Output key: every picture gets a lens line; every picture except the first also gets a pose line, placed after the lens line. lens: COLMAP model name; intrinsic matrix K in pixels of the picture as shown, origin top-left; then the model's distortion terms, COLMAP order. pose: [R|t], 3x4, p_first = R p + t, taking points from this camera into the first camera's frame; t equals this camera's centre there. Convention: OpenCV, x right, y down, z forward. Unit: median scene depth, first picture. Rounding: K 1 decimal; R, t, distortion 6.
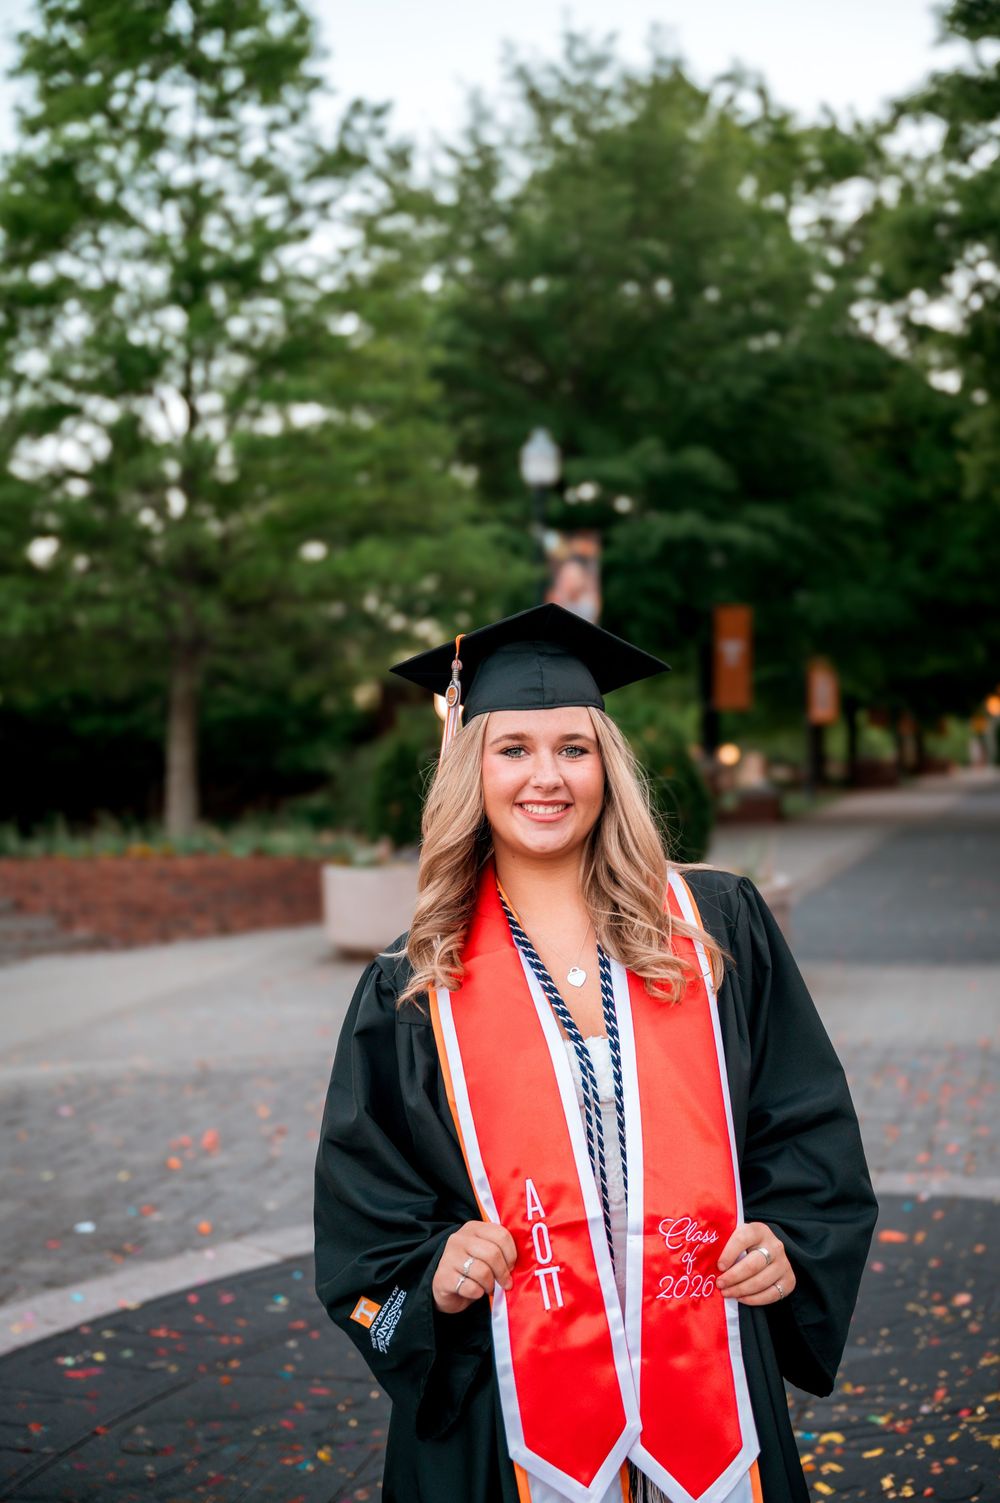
lens RADIAL K [[2108.1, 0, 500.0], [0, 2108.1, 751.5], [0, 0, 1]] dist [-0.002676, 0.032069]
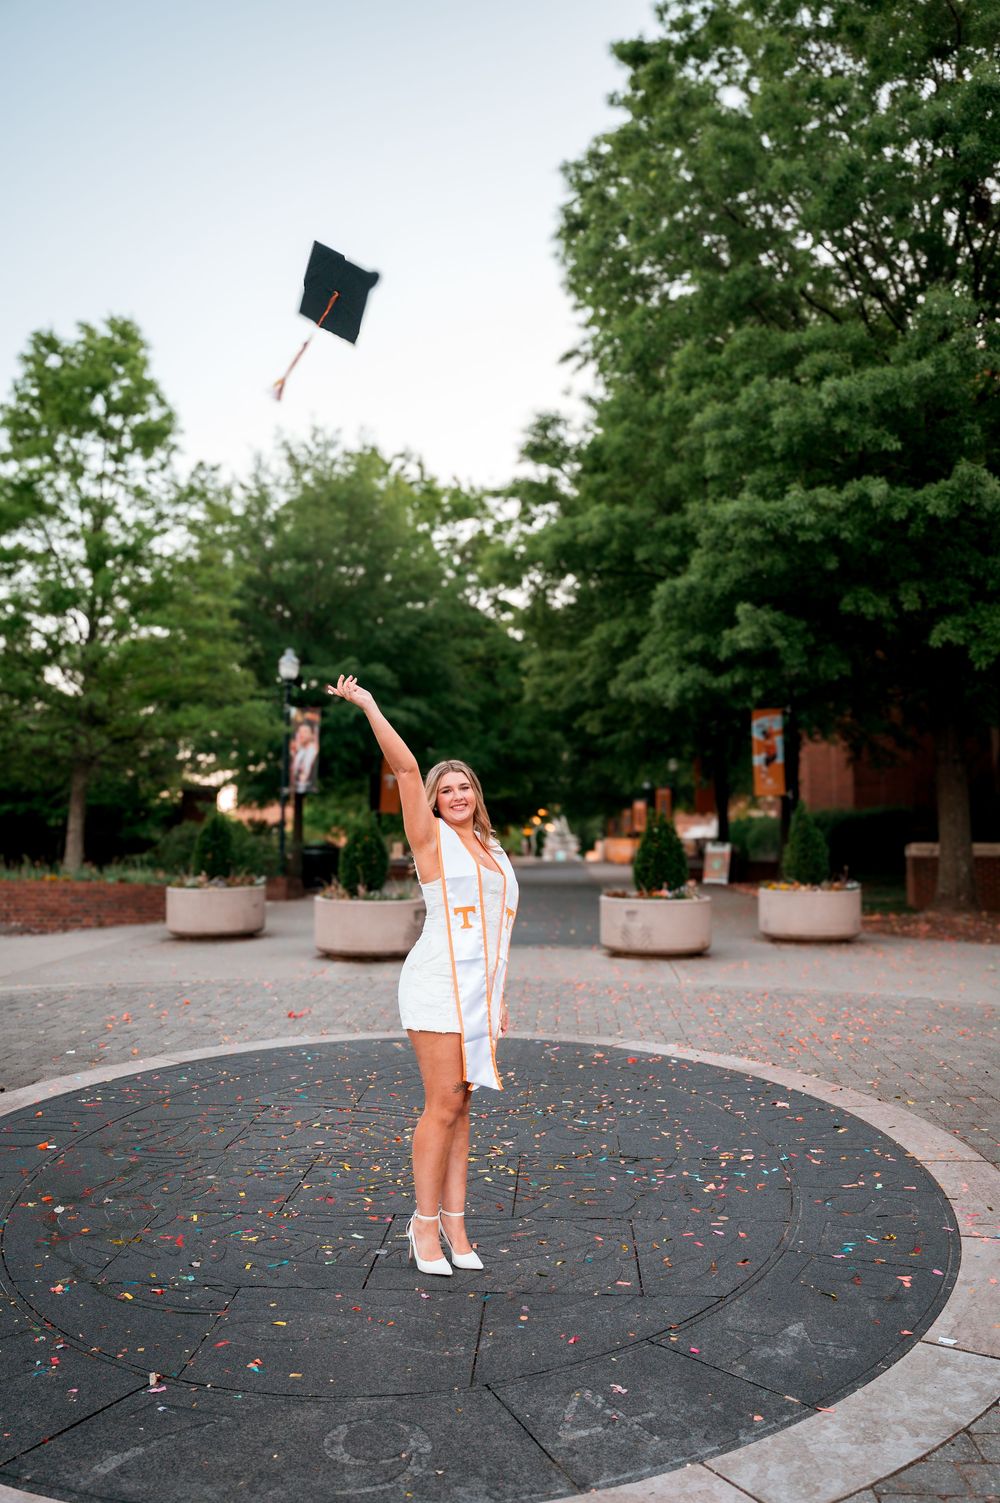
lens RADIAL K [[1321.3, 0, 500.0], [0, 1321.3, 751.5], [0, 0, 1]] dist [0.000153, -0.000142]
pose [[0.978983, 0.047677, 0.198291, -0.022727], [-0.033136, 0.996556, -0.076020, 0.010462], [-0.201232, 0.067852, 0.977191, -0.100683]]
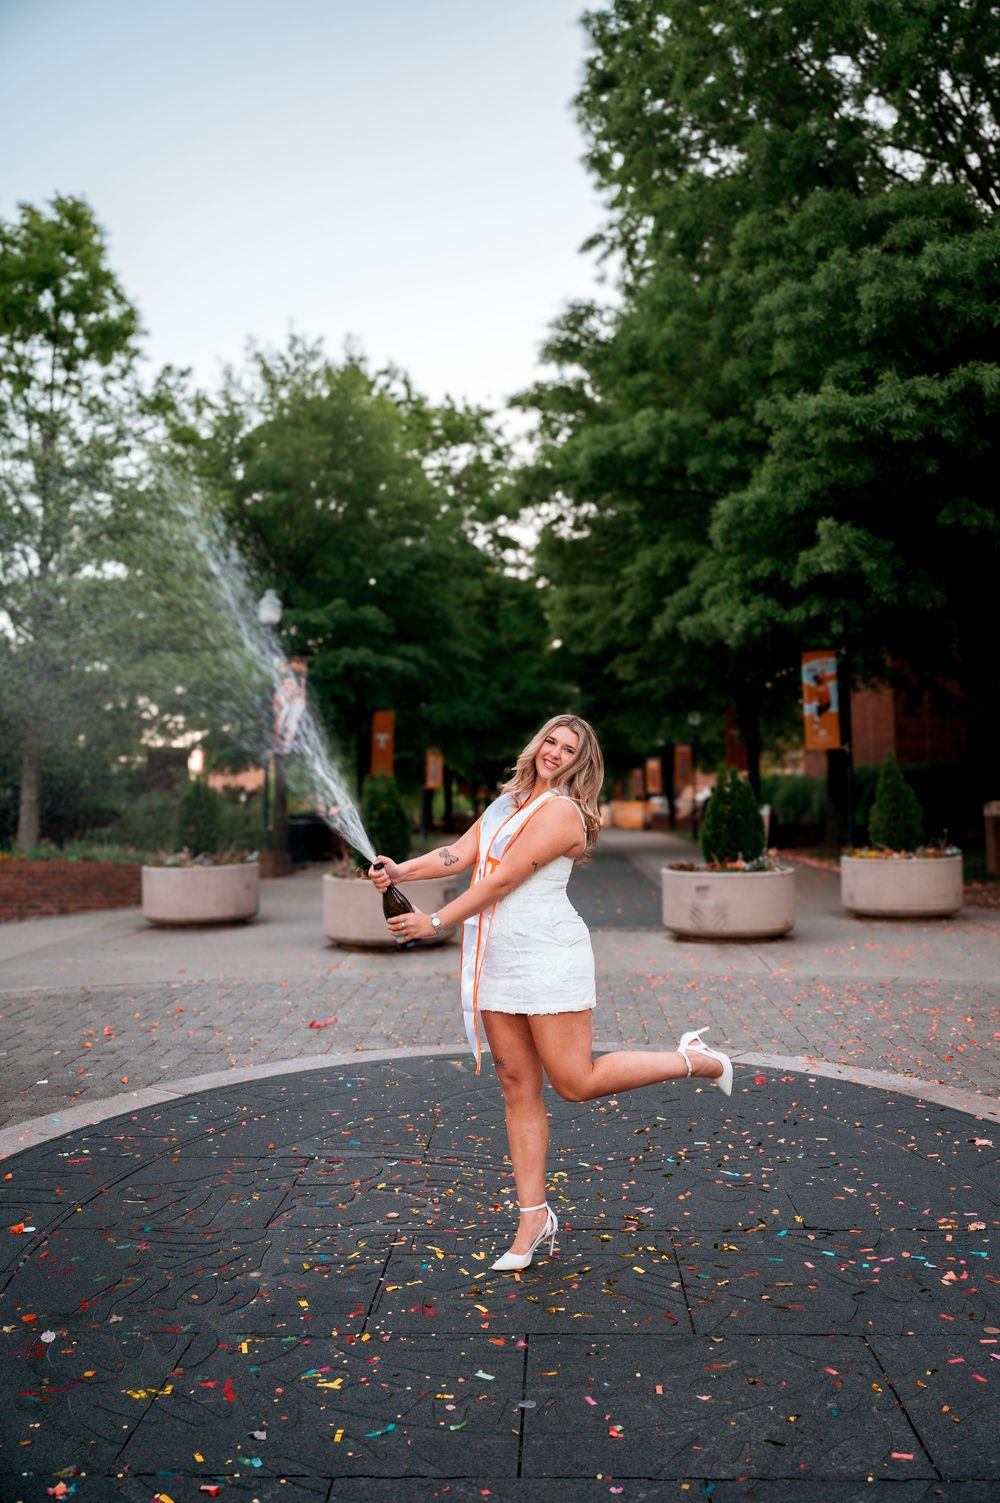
lens RADIAL K [[1409.4, 0, 500.0], [0, 1409.4, 751.5], [0, 0, 1]] dist [-0.010056, -0.005416]
pose [[0.975675, 0.027528, 0.217489, -0.036099], [-0.017484, 0.998696, -0.047972, 0.010856], [-0.218526, 0.043002, 0.974883, -0.025107]]
